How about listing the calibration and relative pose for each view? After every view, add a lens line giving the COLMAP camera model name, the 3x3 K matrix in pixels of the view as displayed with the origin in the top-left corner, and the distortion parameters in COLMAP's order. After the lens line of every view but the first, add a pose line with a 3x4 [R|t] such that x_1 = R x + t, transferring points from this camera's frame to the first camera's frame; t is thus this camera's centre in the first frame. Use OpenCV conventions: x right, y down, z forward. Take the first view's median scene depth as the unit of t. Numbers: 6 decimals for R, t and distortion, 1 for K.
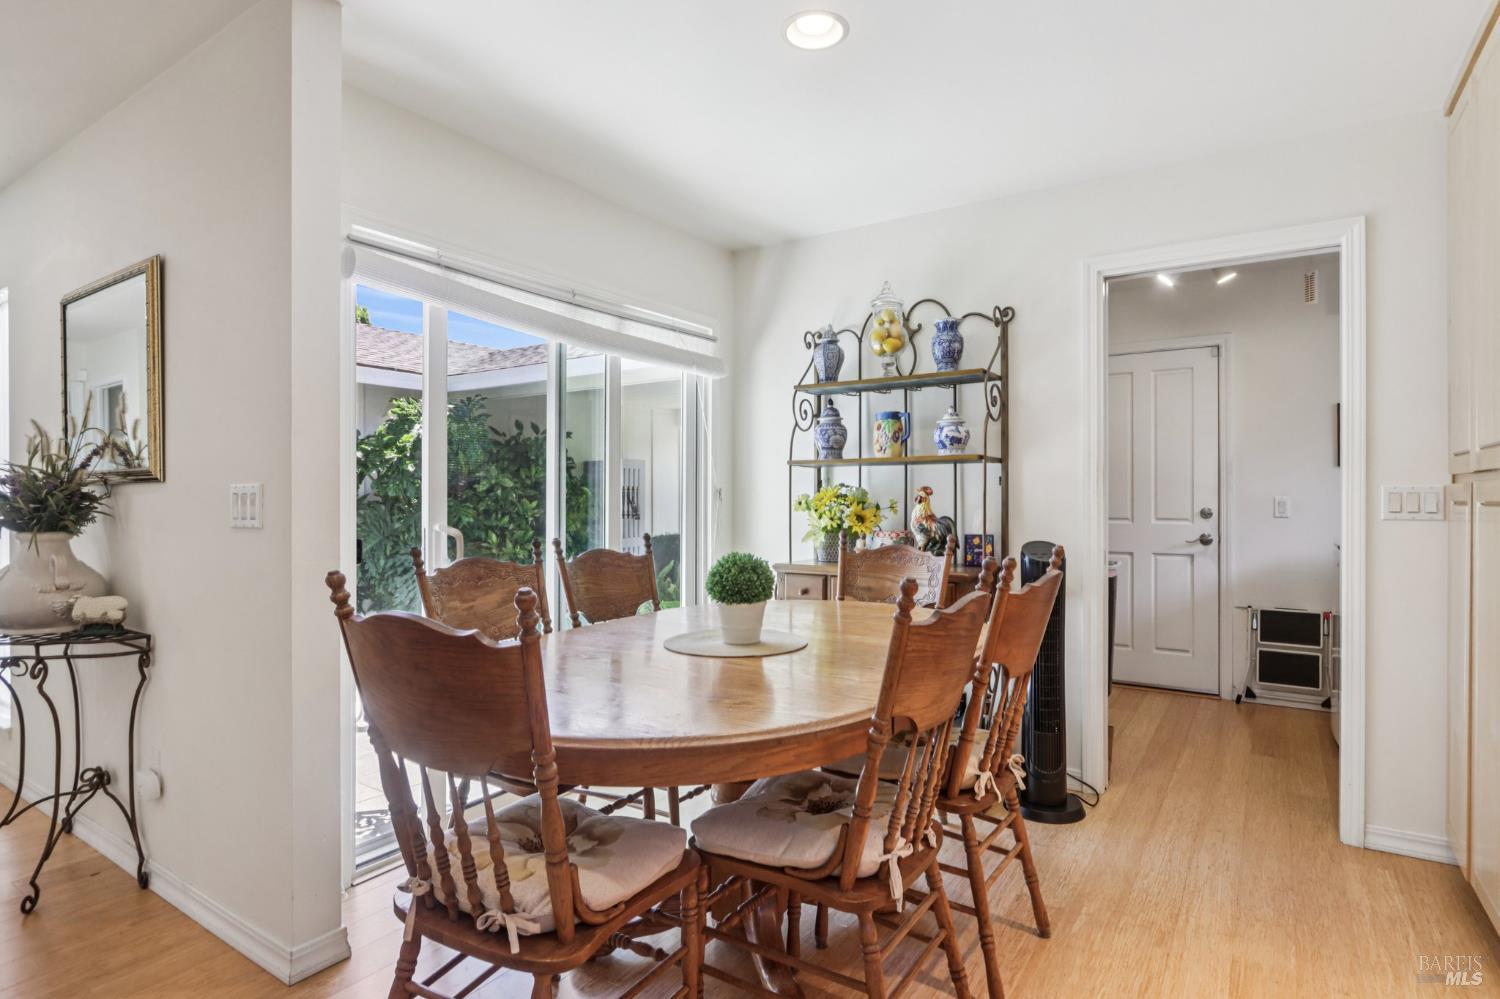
lens RADIAL K [[797.5, 0, 749.2], [0, 797.5, 495.7], [0, 0, 1]] dist [-0.006169, -0.001112]
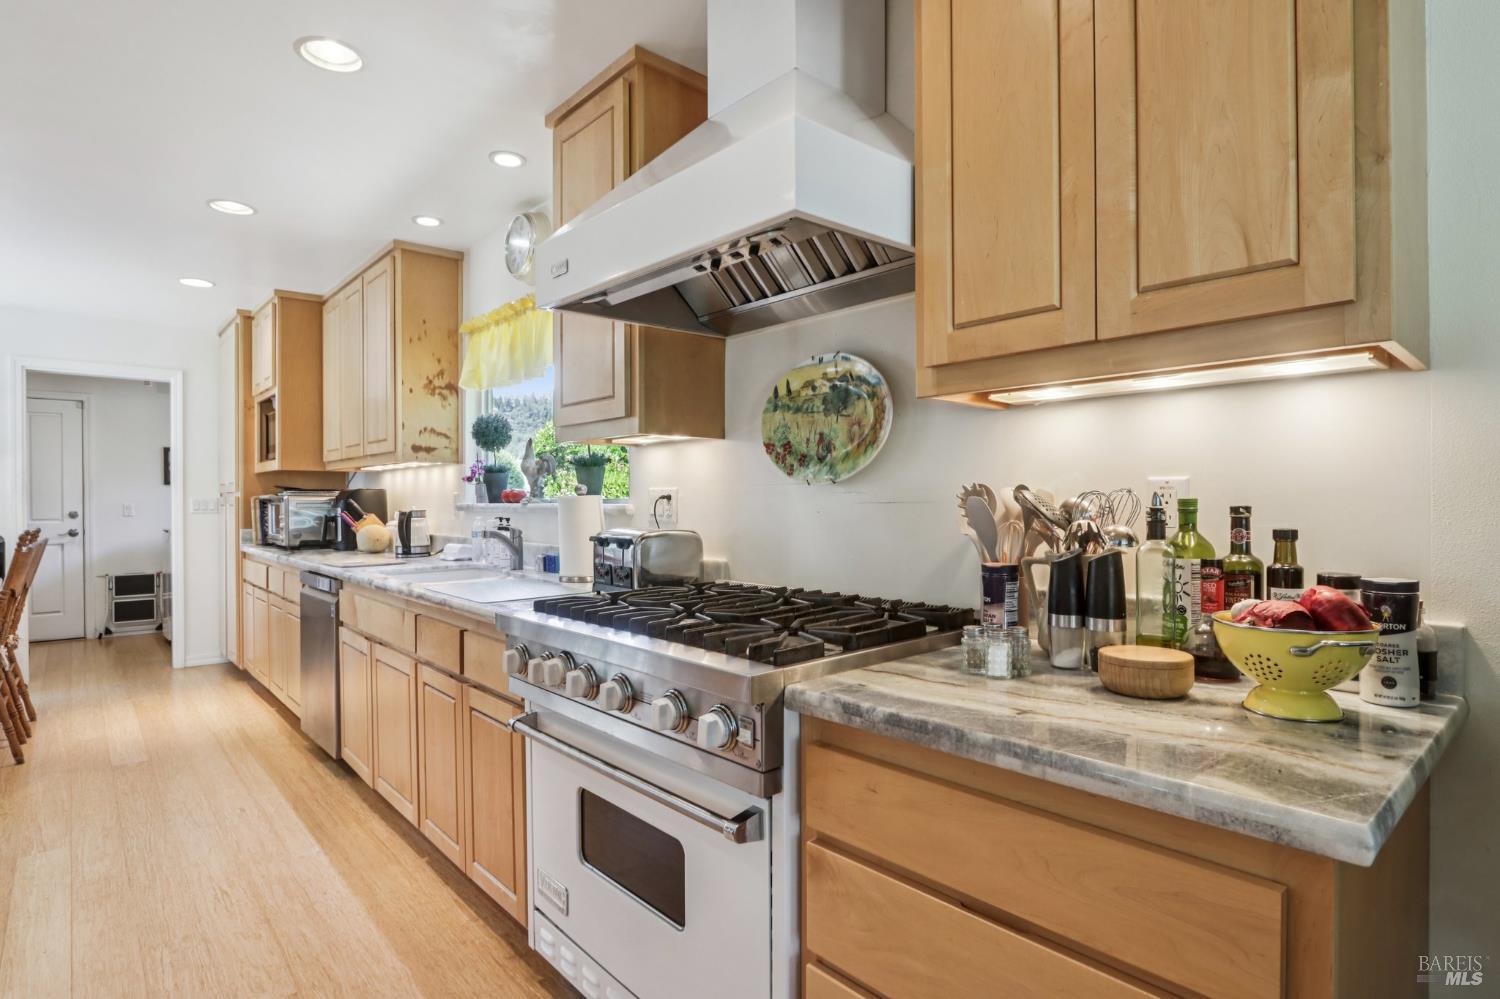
lens RADIAL K [[771.3, 0, 758.3], [0, 771.3, 505.6], [0, 0, 1]] dist [-0.011924, 0.000666]
pose [[0.255436, -0.006136, 0.966806, -0.611603], [0.002292, 0.999981, 0.005741, -0.000036], [-0.966823, 0.000749, 0.255446, -0.761141]]
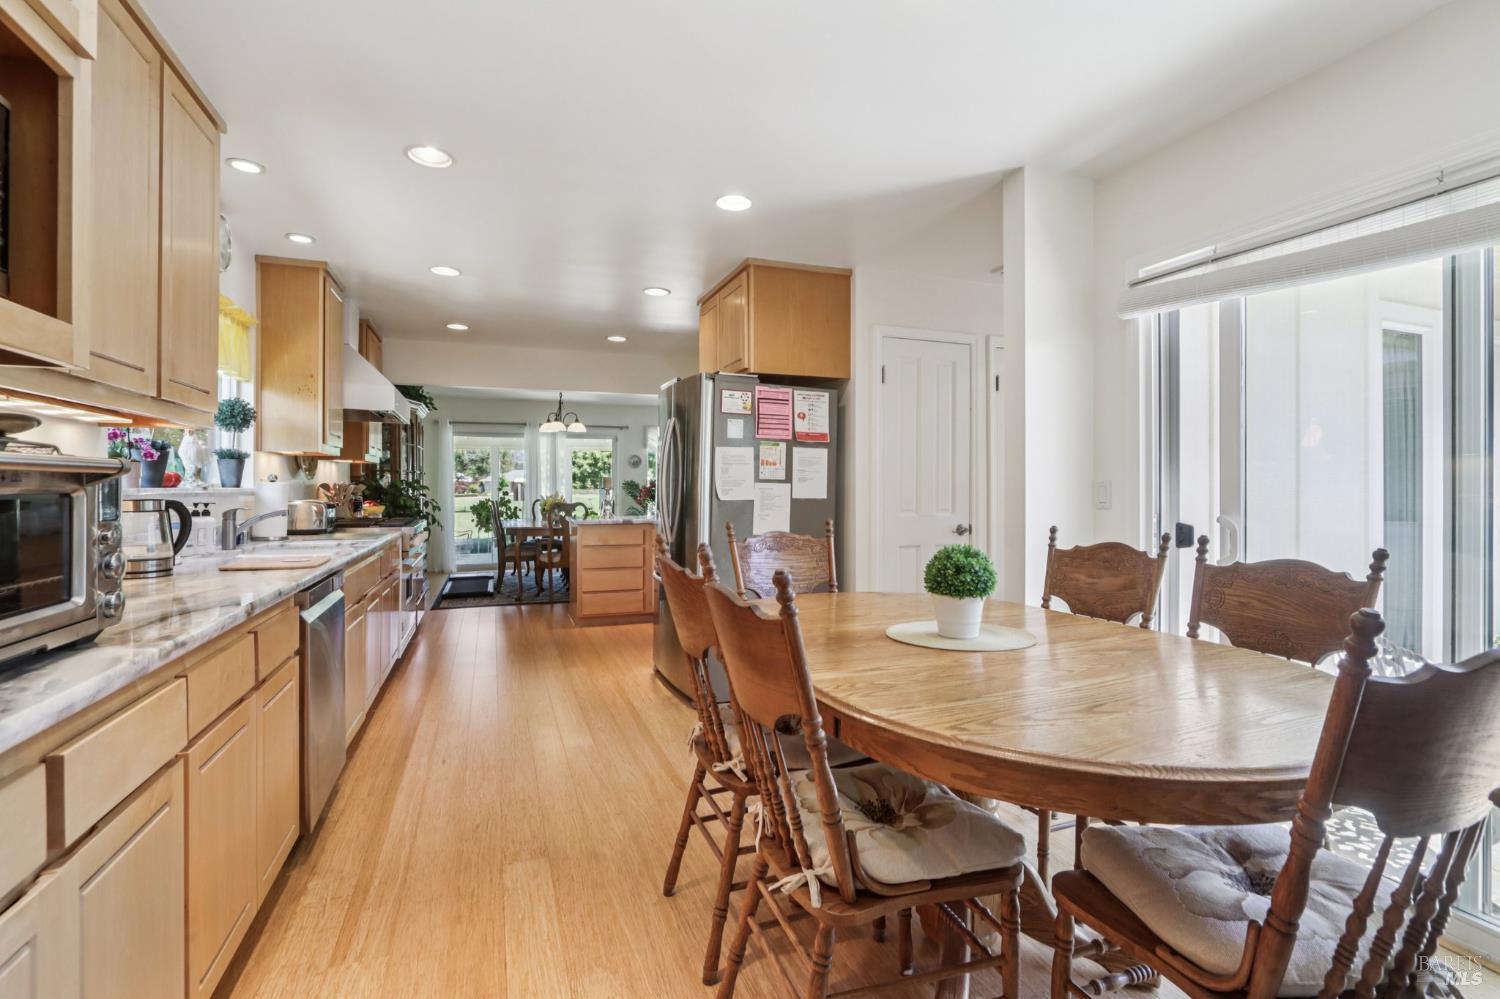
lens RADIAL K [[692.1, 0, 748.0], [0, 692.1, 491.0], [0, 0, 1]] dist [-0.008325, -0.000698]
pose [[-0.593398, 0.001753, -0.804908, 0.484757], [-0.000215, 0.999997, 0.002336, 0.004429], [0.804909, 0.001559, -0.593396, 0.762310]]
